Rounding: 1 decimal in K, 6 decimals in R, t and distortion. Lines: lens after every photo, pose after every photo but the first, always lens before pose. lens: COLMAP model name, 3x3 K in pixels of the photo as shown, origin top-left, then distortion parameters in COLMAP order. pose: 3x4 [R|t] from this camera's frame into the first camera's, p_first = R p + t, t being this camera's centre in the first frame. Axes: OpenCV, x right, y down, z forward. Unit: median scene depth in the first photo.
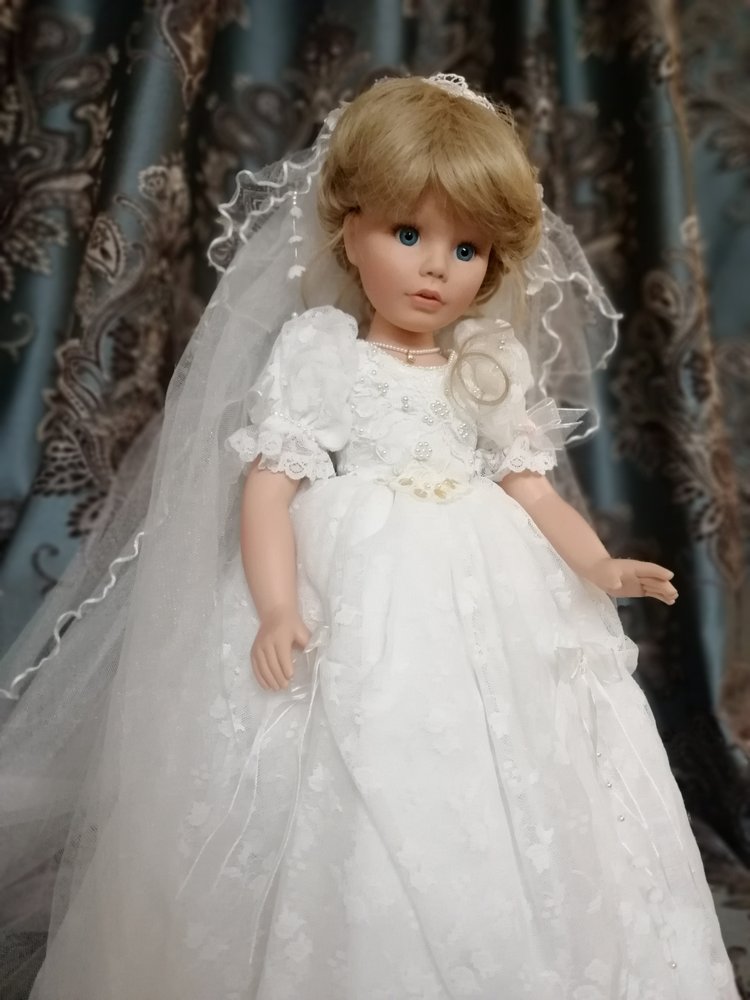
lens RADIAL K [[790.7, 0, 375.0], [0, 790.7, 521.2], [0, 0, 1]] dist [-0.001792, -0.049771]
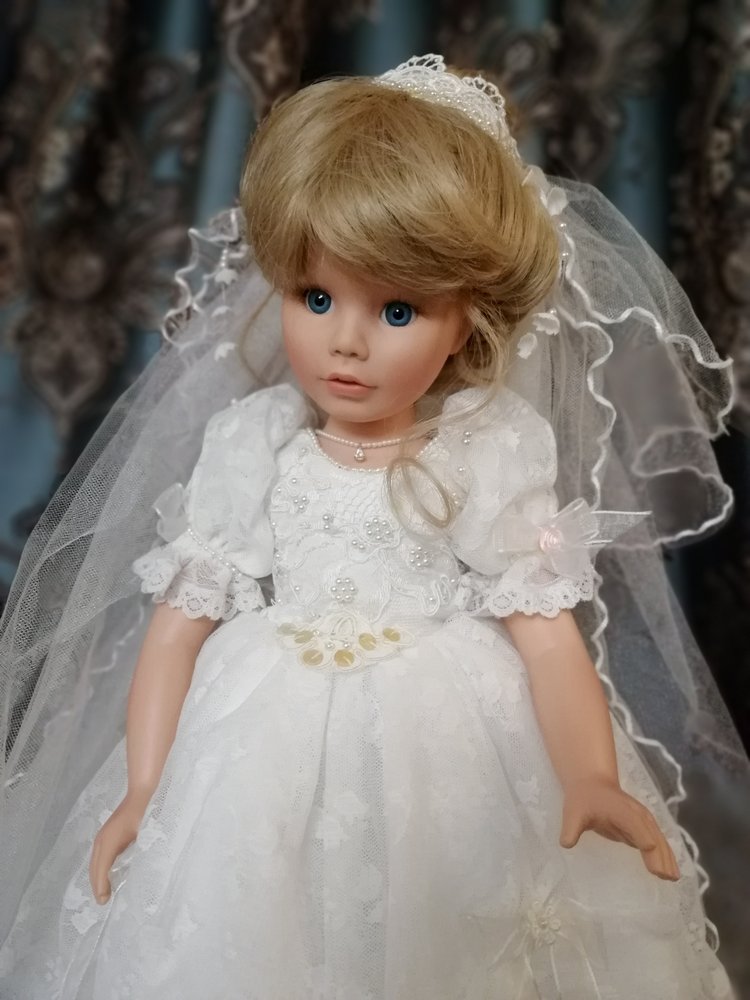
lens RADIAL K [[798.4, 0, 374.6], [0, 798.4, 503.2], [0, 0, 1]] dist [0.002946, -0.036195]
pose [[0.904728, 0.017035, -0.425648, 0.386902], [-0.014498, 0.999853, 0.009200, -0.170684], [0.425742, -0.002153, 0.904842, 0.330756]]
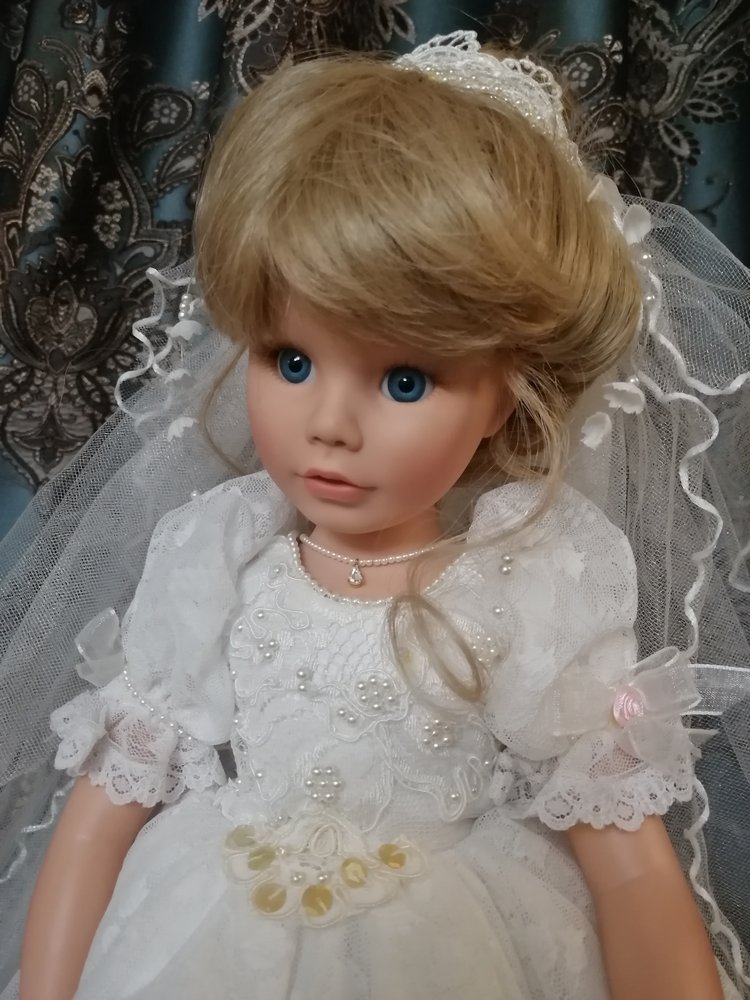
lens RADIAL K [[798.4, 0, 374.6], [0, 798.4, 503.2], [0, 0, 1]] dist [0.002946, -0.036195]
pose [[0.878350, 0.000608, -0.478018, 0.318838], [-0.027379, 0.998422, -0.049039, -0.233935], [0.477234, 0.056161, 0.876980, 0.543852]]
